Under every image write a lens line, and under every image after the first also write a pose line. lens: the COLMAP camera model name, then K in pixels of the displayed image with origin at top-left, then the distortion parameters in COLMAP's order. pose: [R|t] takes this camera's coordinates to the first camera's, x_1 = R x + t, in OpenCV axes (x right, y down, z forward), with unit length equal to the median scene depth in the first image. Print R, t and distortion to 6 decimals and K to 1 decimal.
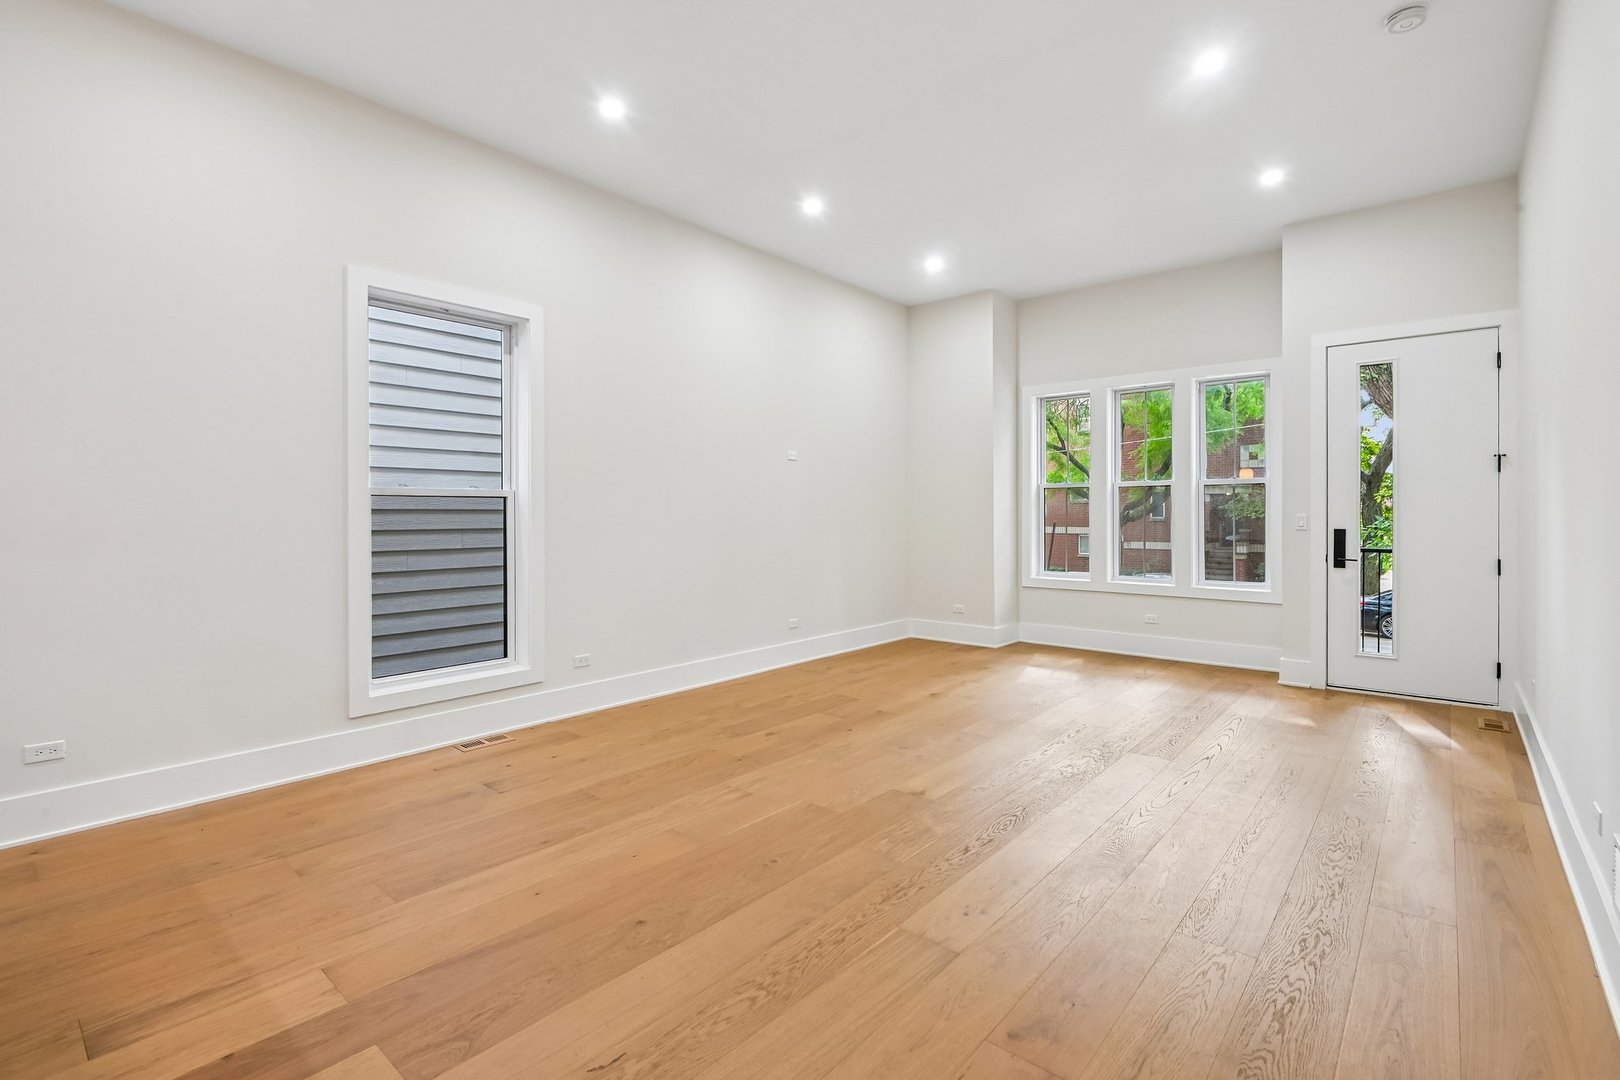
lens RADIAL K [[739.5, 0, 801.6], [0, 739.5, 521.0], [0, 0, 1]] dist [0.023357, -0.009927]
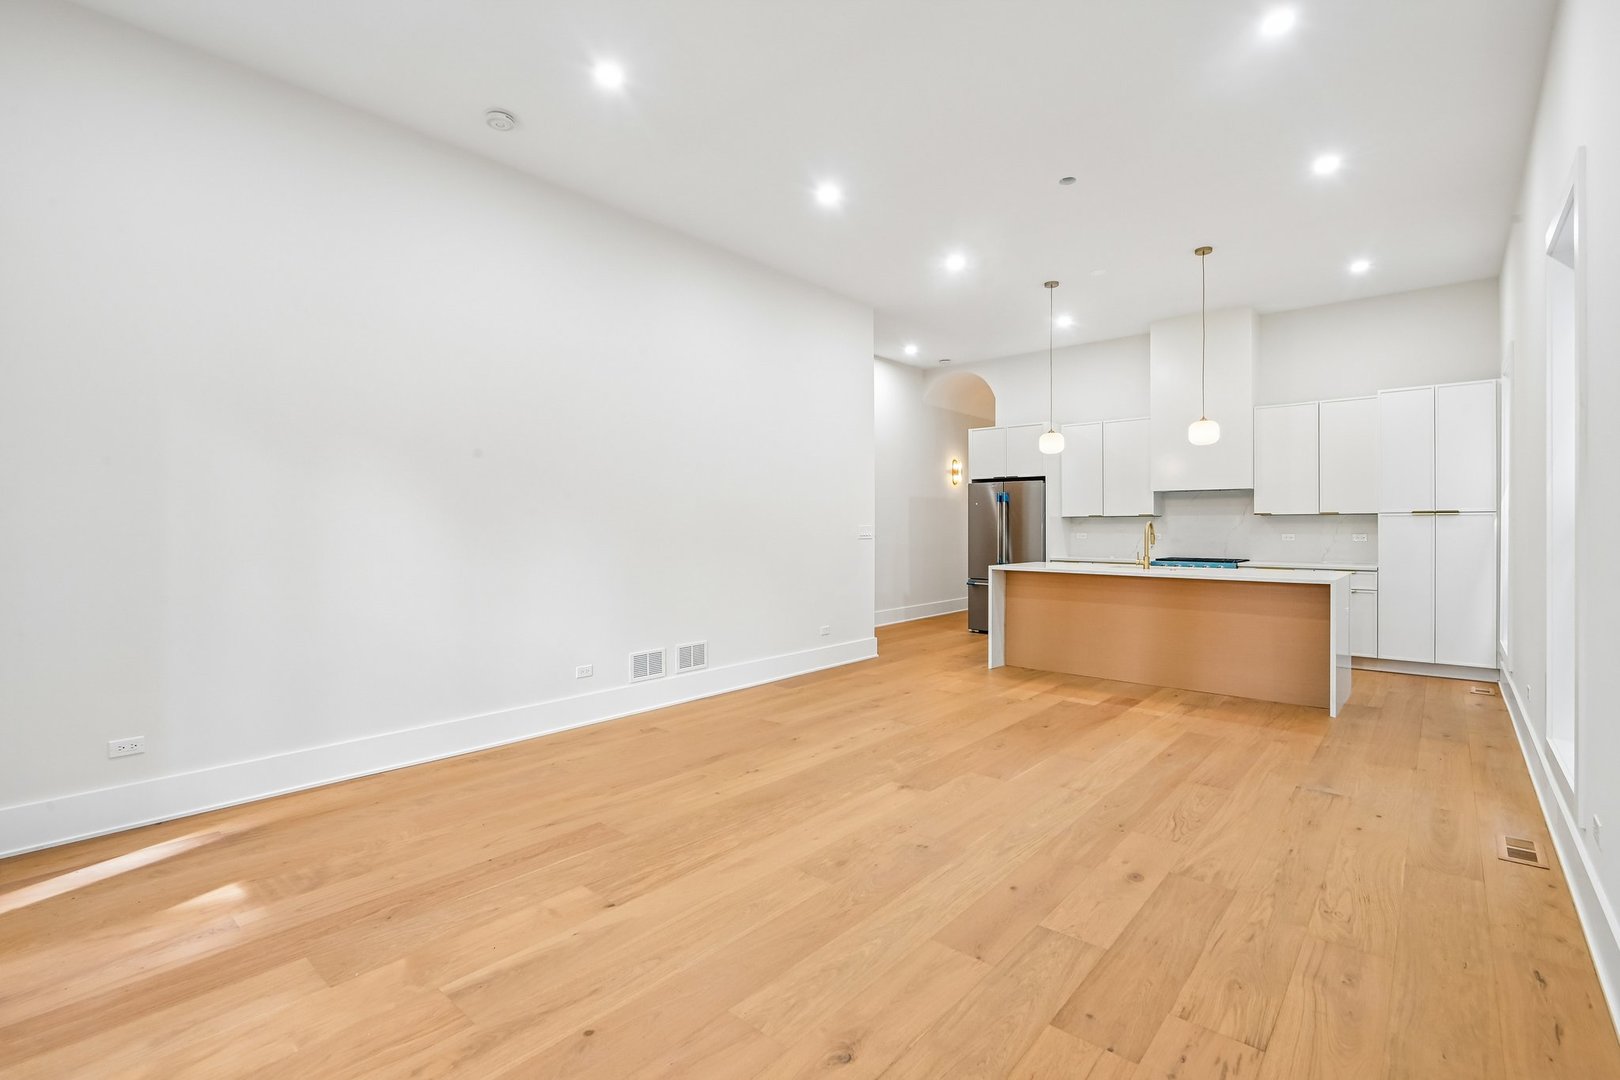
lens RADIAL K [[739.5, 0, 801.6], [0, 739.5, 521.0], [0, 0, 1]] dist [0.023357, -0.009927]
pose [[-0.999981, 0.004364, 0.004389, 0.190223], [0.004383, 0.999982, 0.004193, -0.014316], [-0.004370, 0.004212, -0.999982, 1.312390]]
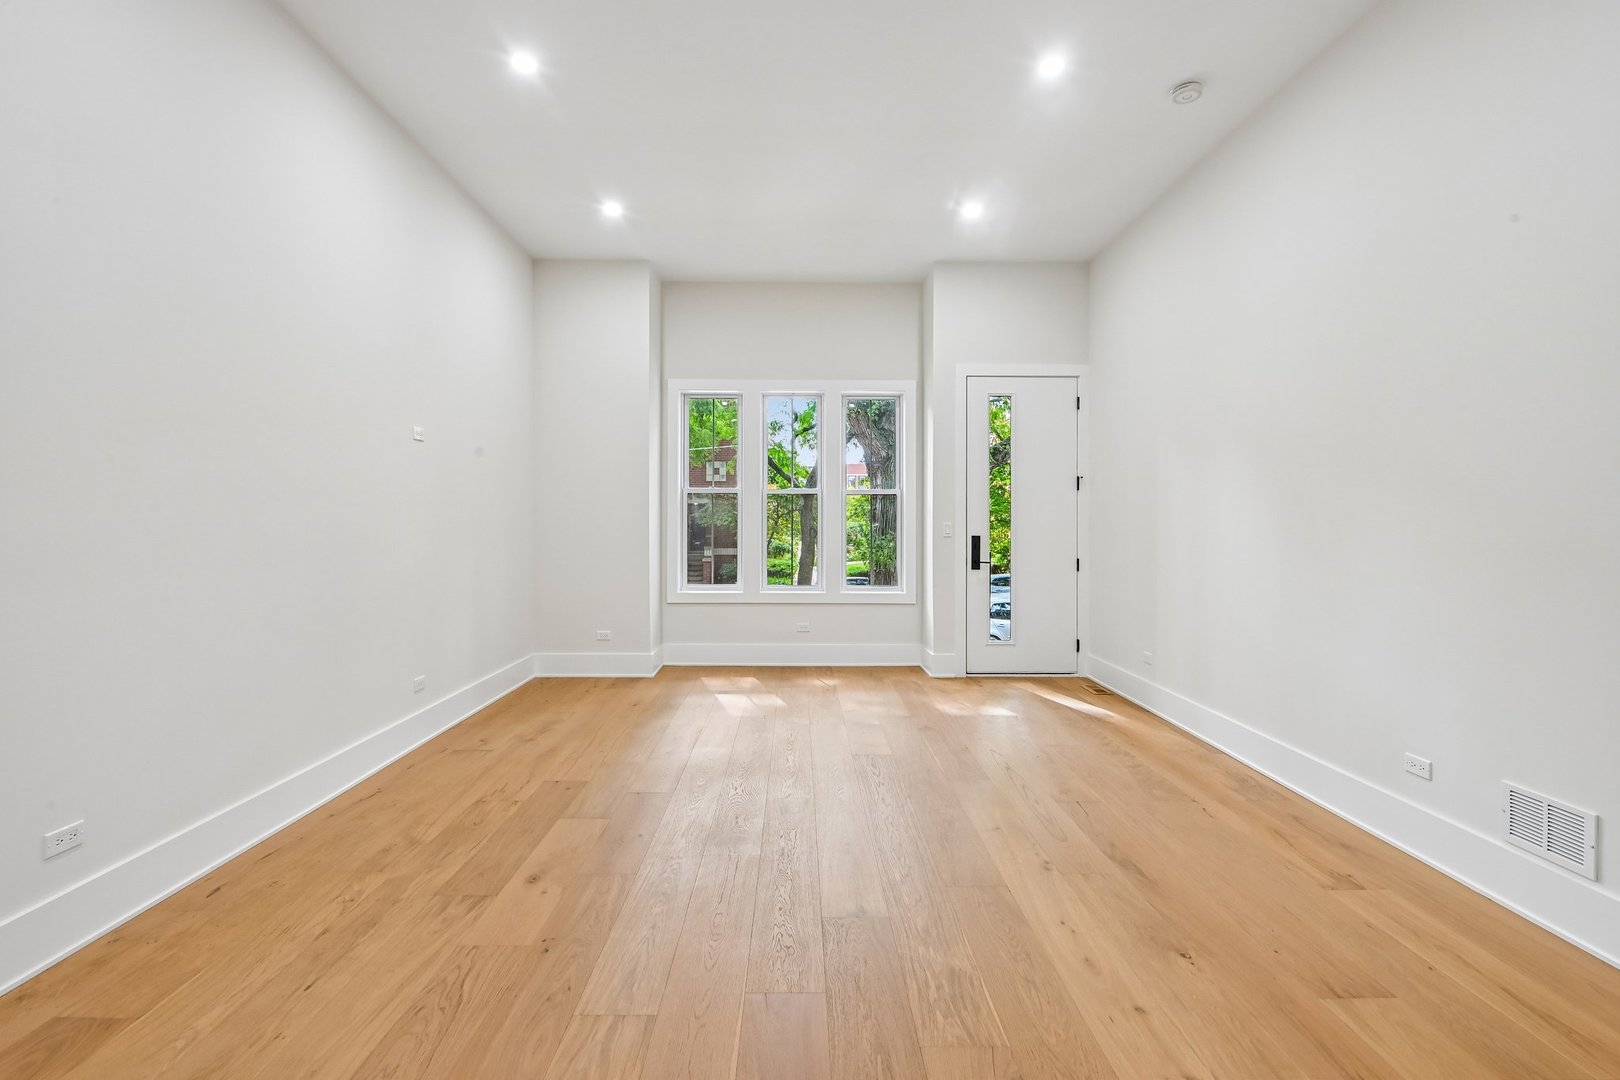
lens RADIAL K [[739.5, 0, 801.6], [0, 739.5, 521.0], [0, 0, 1]] dist [0.023357, -0.009927]
pose [[0.754161, 0.004079, 0.656677, -0.226358], [0.002057, 0.999961, -0.008574, -0.002528], [-0.656686, 0.007817, 0.754123, 0.311284]]
